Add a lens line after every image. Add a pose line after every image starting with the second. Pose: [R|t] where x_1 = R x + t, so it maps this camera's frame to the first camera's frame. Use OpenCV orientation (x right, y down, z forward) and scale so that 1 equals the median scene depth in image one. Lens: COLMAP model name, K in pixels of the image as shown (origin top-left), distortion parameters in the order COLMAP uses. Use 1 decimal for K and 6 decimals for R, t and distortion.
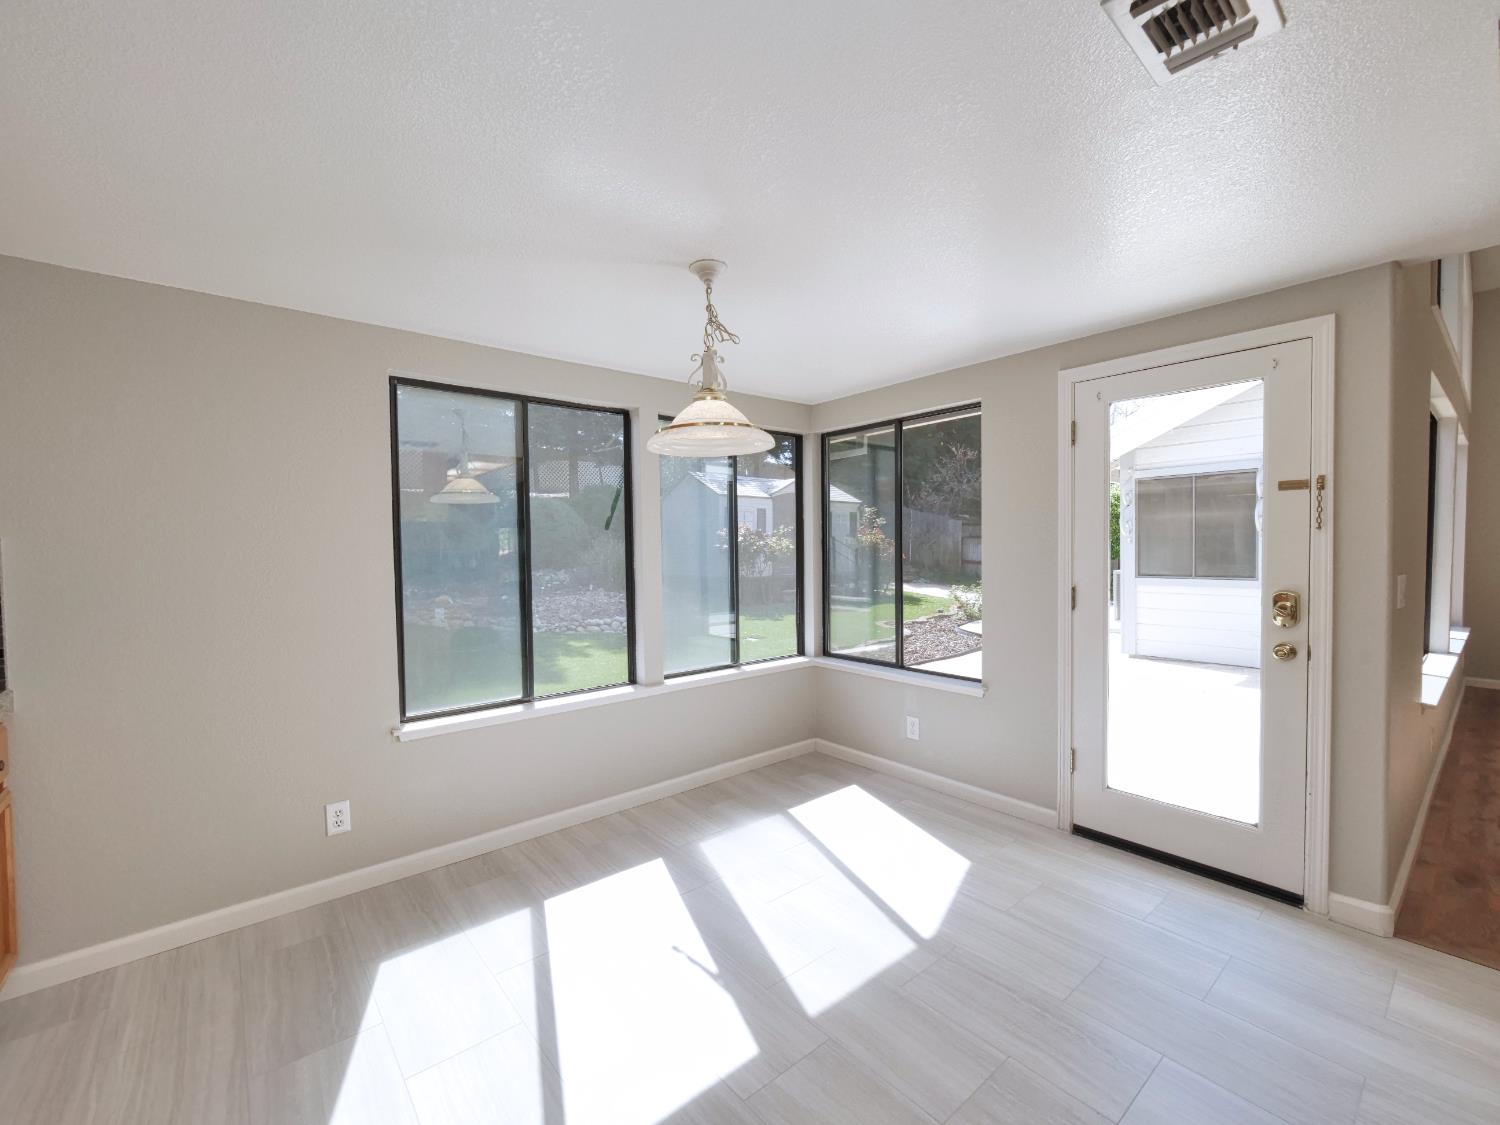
lens RADIAL K [[635.4, 0, 736.2], [0, 635.4, 565.0], [0, 0, 1]] dist [-0.001027, -0.000086]
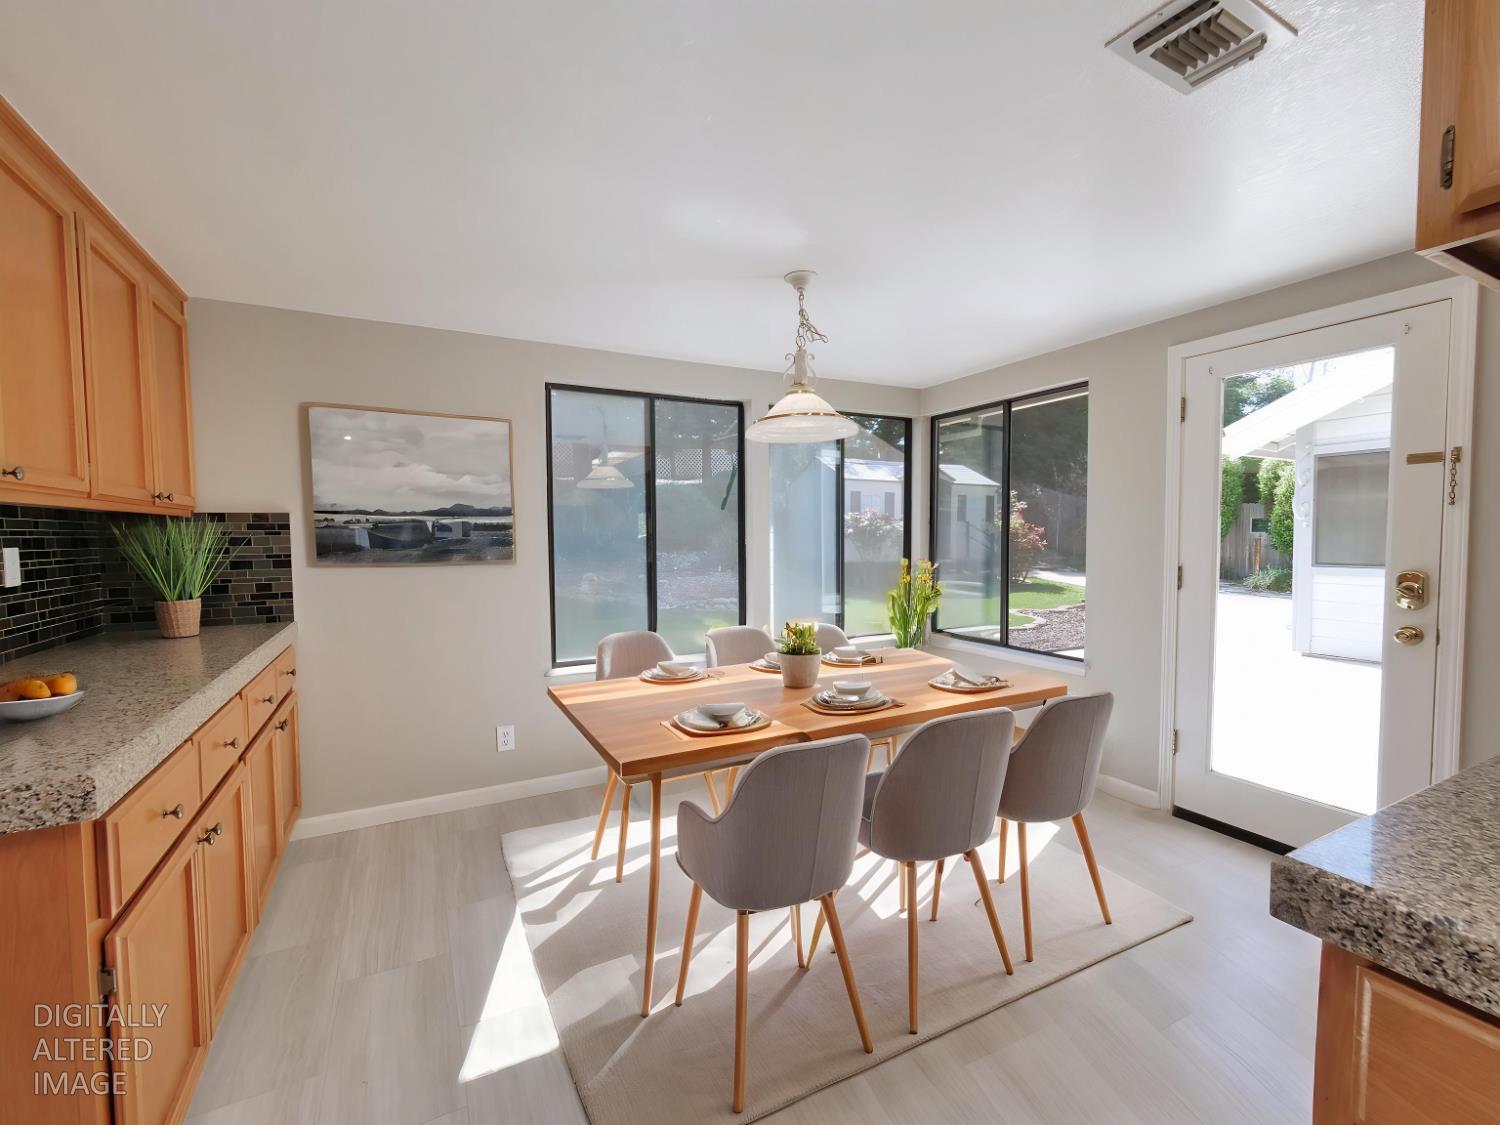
lens RADIAL K [[641.2, 0, 731.5], [0, 641.2, 562.1], [0, 0, 1]] dist [-0.001963, 0.000624]
pose [[0.976692, 0.015547, -0.214080, 0.062675], [-0.011984, 0.999767, 0.017930, 0.017927], [0.214309, -0.014947, 0.976651, -0.113239]]
